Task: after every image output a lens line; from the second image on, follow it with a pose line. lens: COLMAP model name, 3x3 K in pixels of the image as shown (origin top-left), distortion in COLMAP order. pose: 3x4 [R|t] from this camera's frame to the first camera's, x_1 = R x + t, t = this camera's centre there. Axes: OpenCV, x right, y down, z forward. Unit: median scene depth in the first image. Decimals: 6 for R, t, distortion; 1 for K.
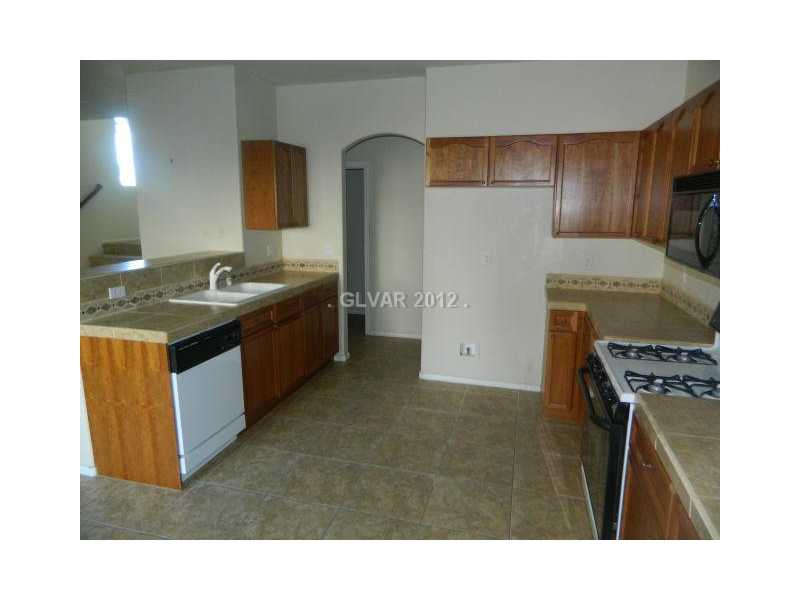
lens RADIAL K [[466.9, 0, 400.0], [0, 466.9, 300.0], [0, 0, 1]] dist [-0.000330, -0.000182]
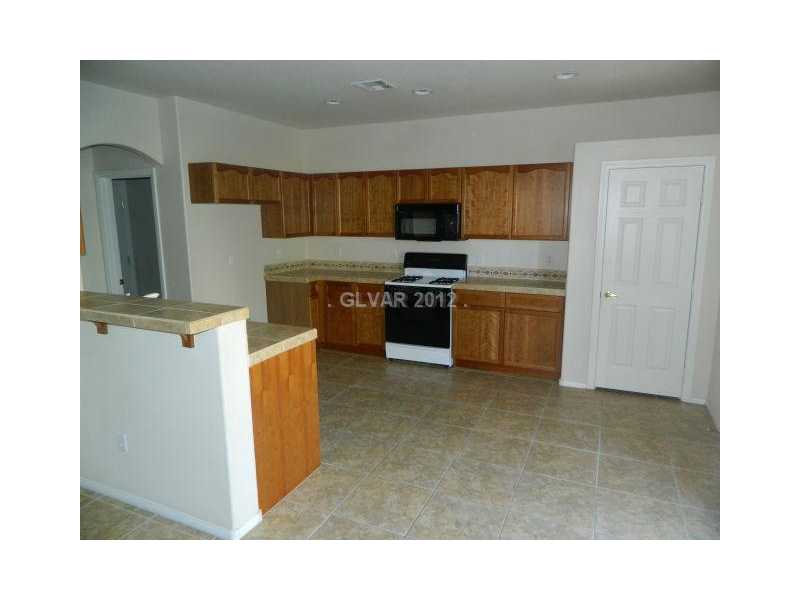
lens RADIAL K [[466.9, 0, 400.0], [0, 466.9, 300.0], [0, 0, 1]] dist [-0.000330, -0.000182]
pose [[0.162214, -0.185090, 0.969241, -1.509876], [0.199537, 0.968111, 0.151480, -0.131119], [-0.966370, 0.168828, 0.193974, 0.514891]]
